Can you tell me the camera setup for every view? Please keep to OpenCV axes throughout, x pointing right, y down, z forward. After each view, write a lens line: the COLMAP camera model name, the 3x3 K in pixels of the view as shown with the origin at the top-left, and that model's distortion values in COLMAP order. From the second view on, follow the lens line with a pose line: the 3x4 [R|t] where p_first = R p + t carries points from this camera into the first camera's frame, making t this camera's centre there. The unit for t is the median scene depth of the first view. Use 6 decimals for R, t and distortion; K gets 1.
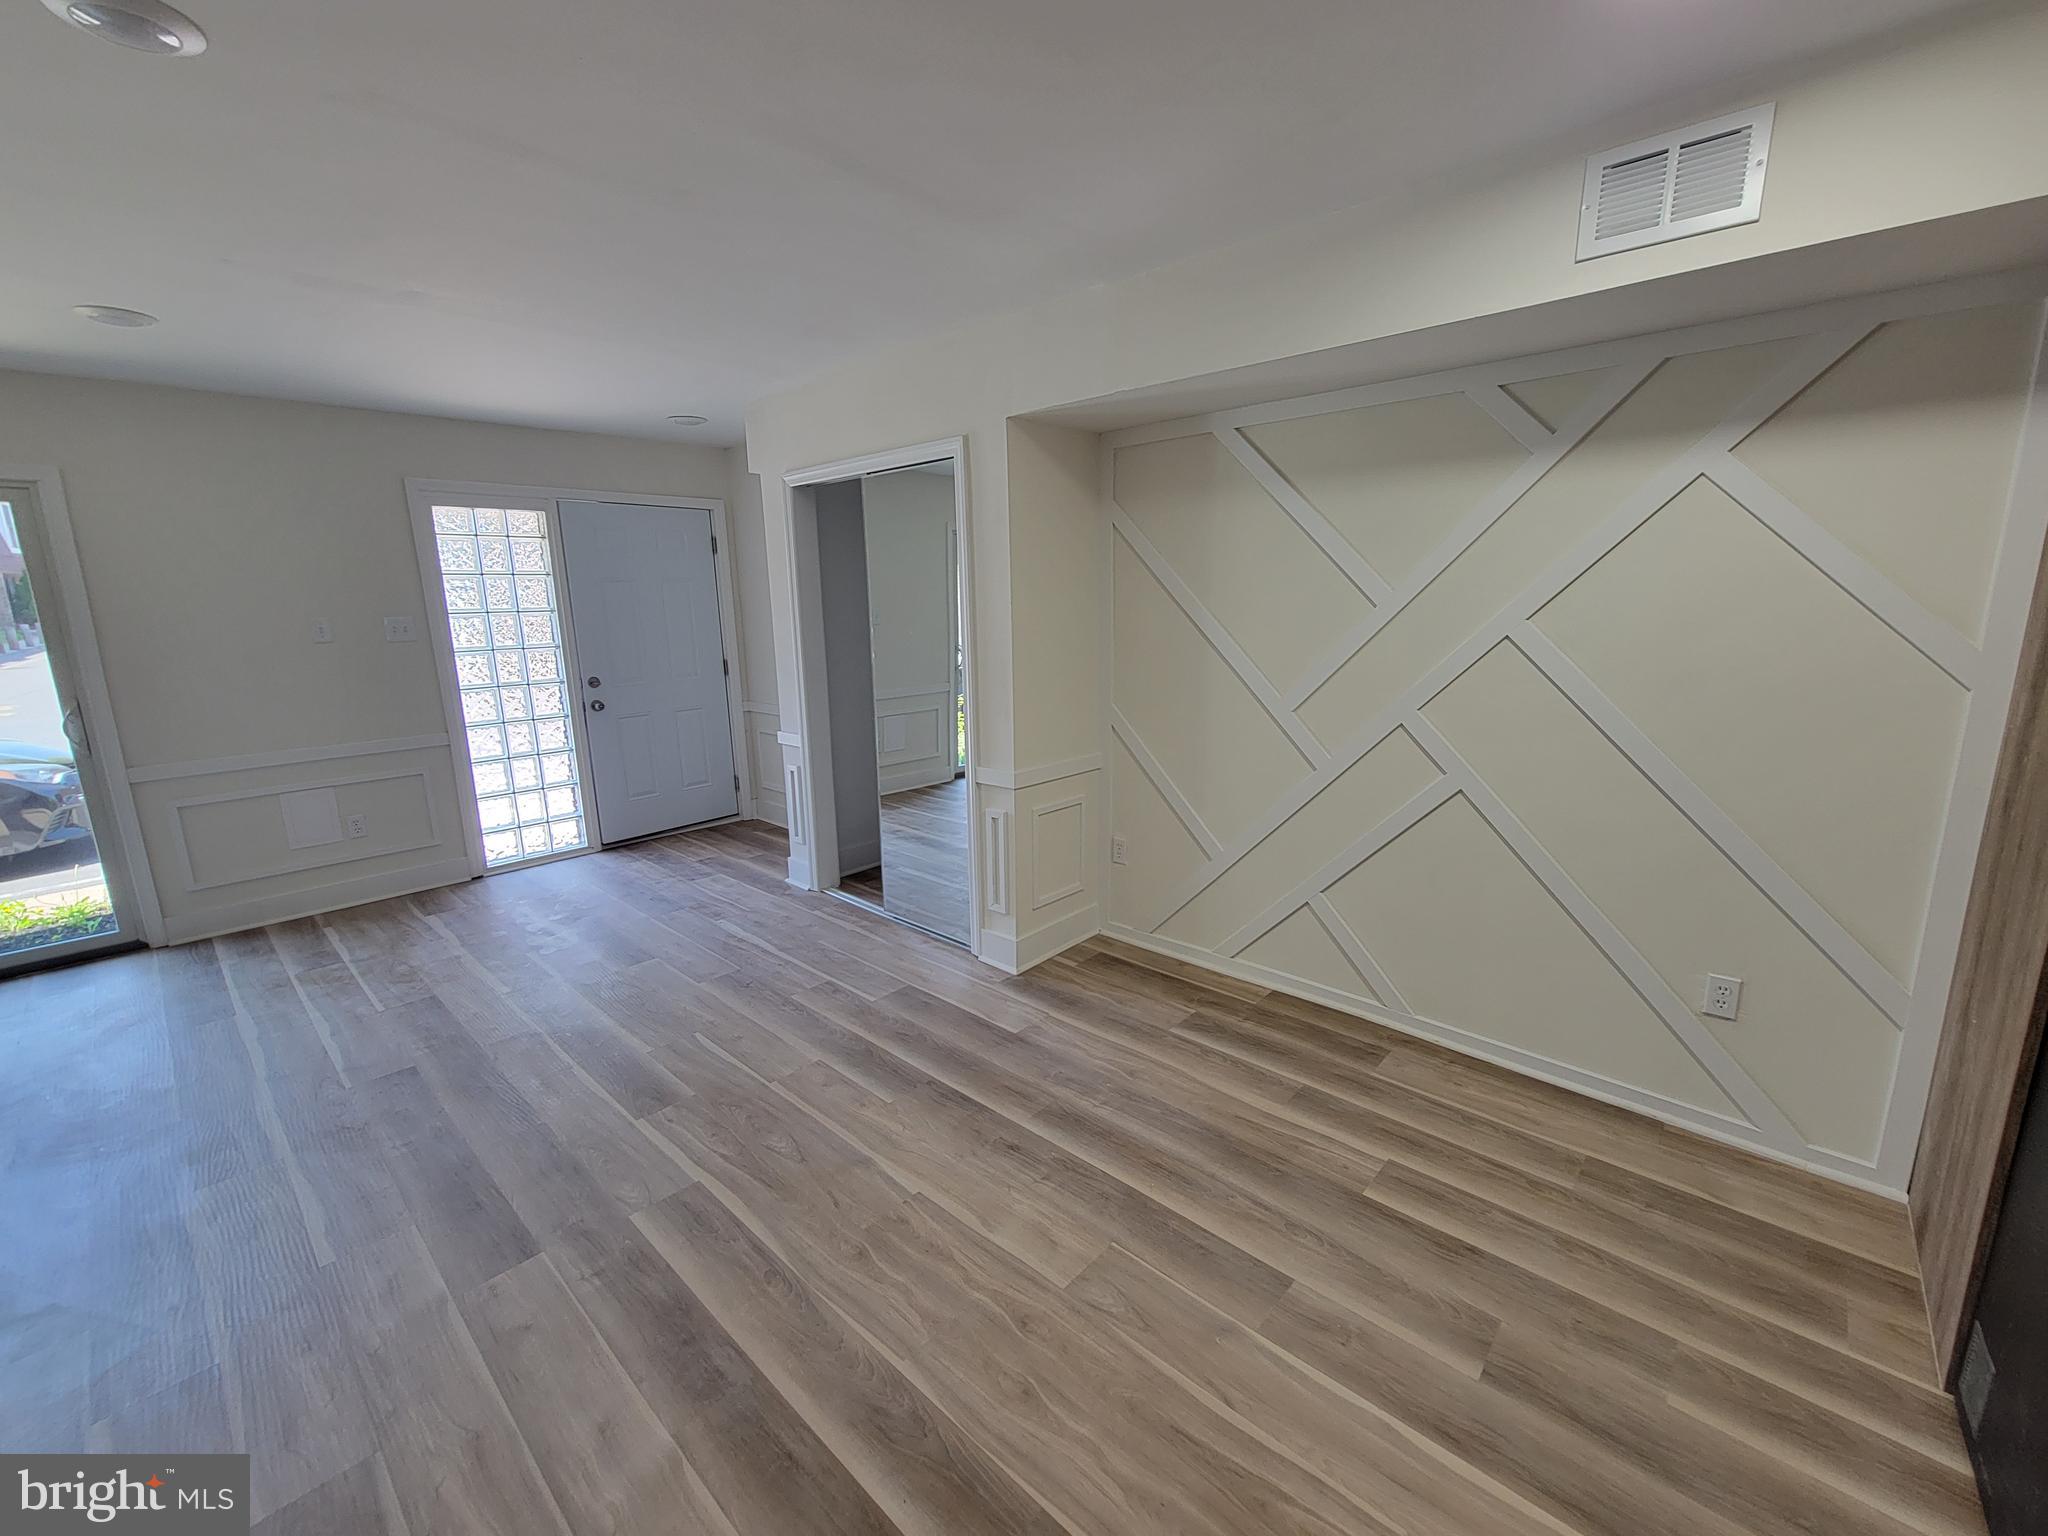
lens RADIAL K [[835.0, 0, 1028.1], [0, 835.0, 769.2], [0, 0, 1]] dist [-0.003083, -0.001452]
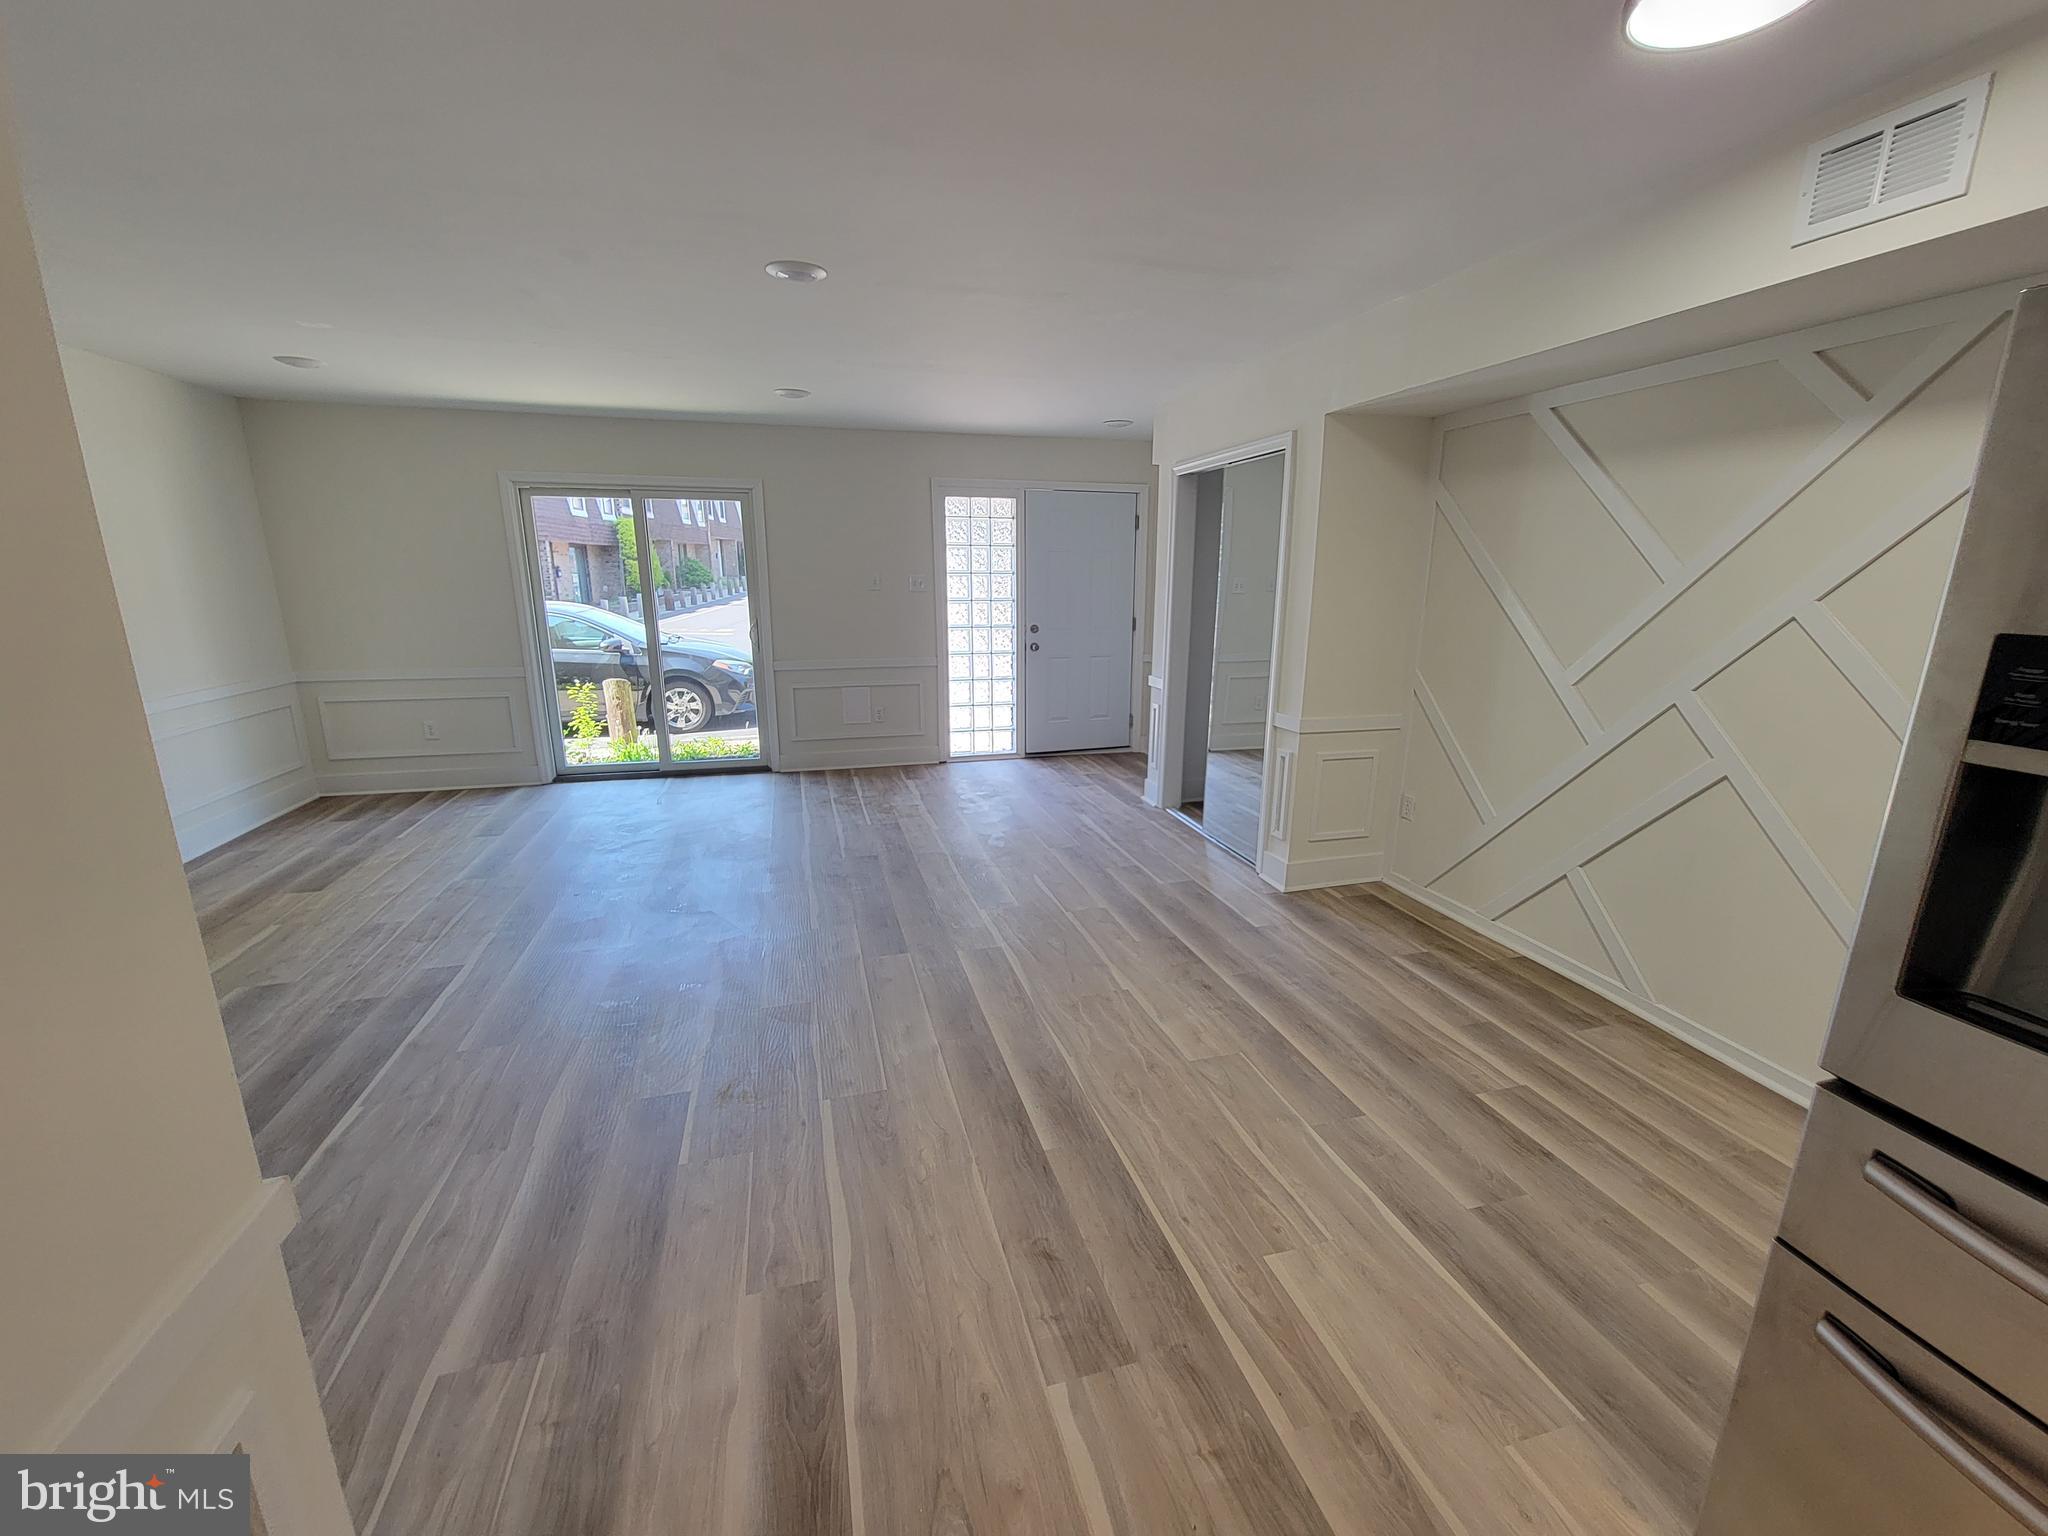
lens RADIAL K [[835.0, 0, 1027.3], [0, 835.0, 769.2], [0, 0, 1]] dist [-0.003083, -0.001452]
pose [[0.849749, 0.141526, -0.507835, 0.289361], [-0.125360, 0.989906, 0.066109, 0.049127], [0.512065, 0.007486, 0.858914, -0.223349]]
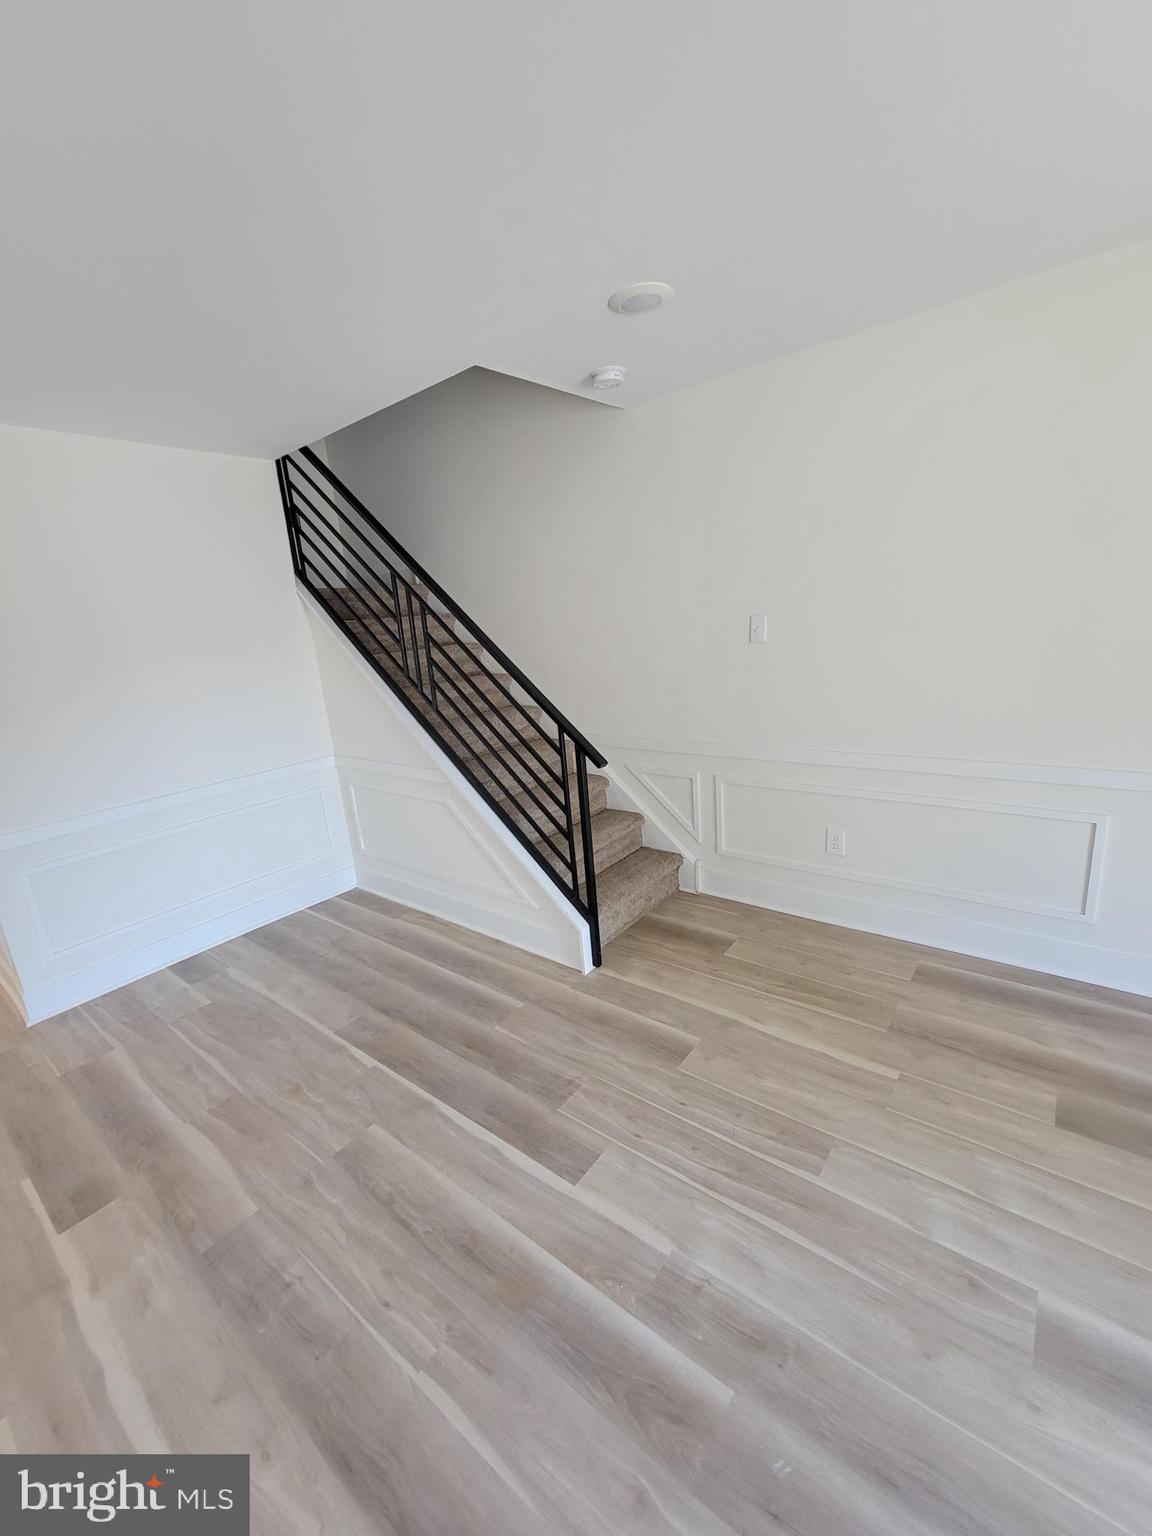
lens RADIAL K [[626.3, 0, 575.5], [0, 626.3, 768.7], [0, 0, 1]] dist [-0.003083, -0.001452]
pose [[-0.992657, 0.110523, -0.049154, -0.864288], [0.078265, 0.896694, 0.435677, -0.141060], [0.092229, 0.428631, -0.898760, 0.695606]]
